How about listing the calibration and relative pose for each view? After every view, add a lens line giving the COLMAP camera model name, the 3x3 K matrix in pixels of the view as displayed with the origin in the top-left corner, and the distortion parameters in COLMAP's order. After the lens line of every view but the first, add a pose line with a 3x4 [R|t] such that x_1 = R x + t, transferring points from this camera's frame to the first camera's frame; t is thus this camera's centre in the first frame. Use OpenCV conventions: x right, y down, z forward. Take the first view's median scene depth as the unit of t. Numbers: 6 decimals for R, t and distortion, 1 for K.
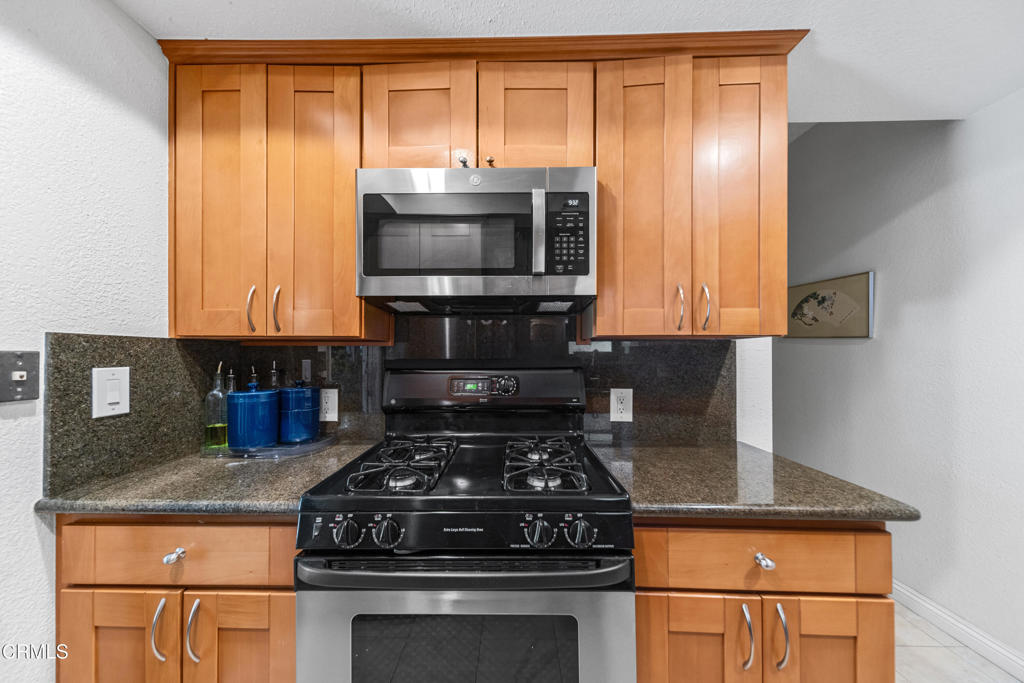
lens RADIAL K [[353.7, 0, 506.7], [0, 353.7, 353.8], [0, 0, 1]] dist [0.001127, 0.000055]
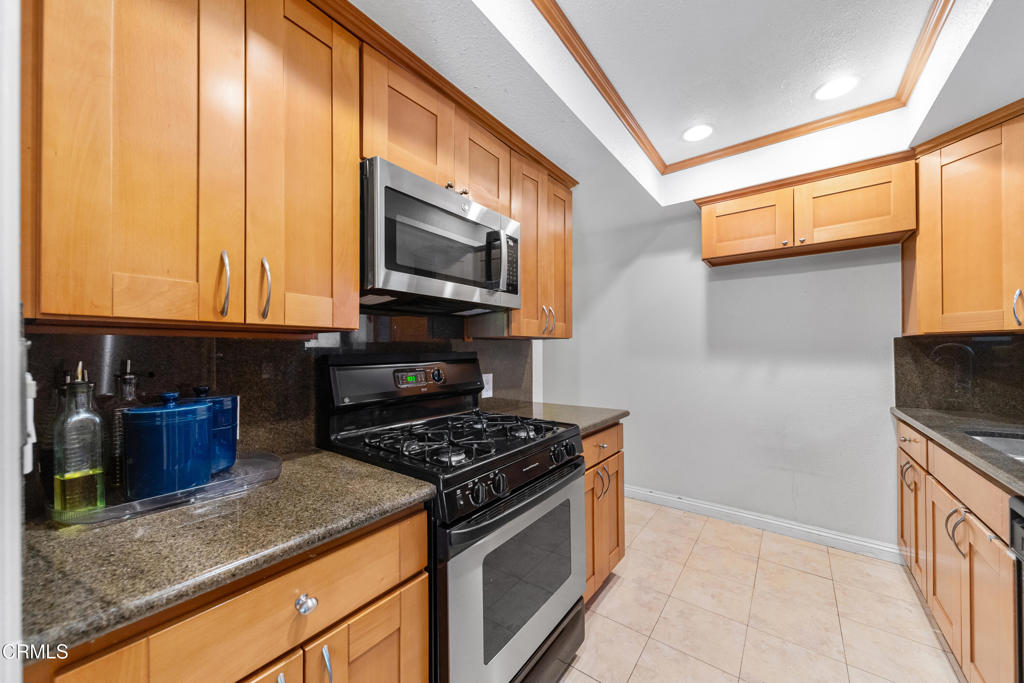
lens RADIAL K [[365.5, 0, 512.1], [0, 365.5, 347.7], [0, 0, 1]] dist [-0.000086, -0.000023]
pose [[0.588439, 0.002271, 0.808538, -1.144027], [0.000734, 0.999994, -0.003342, 0.003741], [-0.808541, 0.002560, 0.588434, 0.130178]]
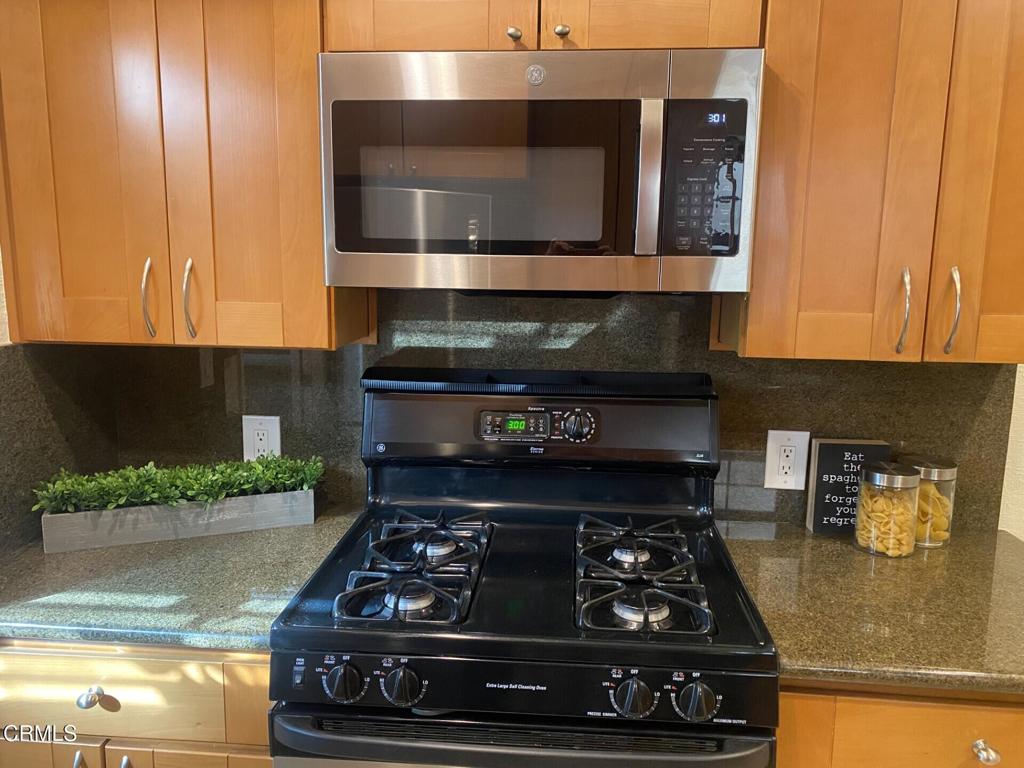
lens RADIAL K [[750.1, 0, 512.0], [0, 750.1, 384.0], [0, 0, 1]] dist [0.007350, -0.009239]
pose [[0.997706, 0.022669, -0.063790, -0.044147], [-0.011602, 0.985586, 0.168779, -0.241605], [0.066697, -0.167651, 0.983588, -0.232688]]
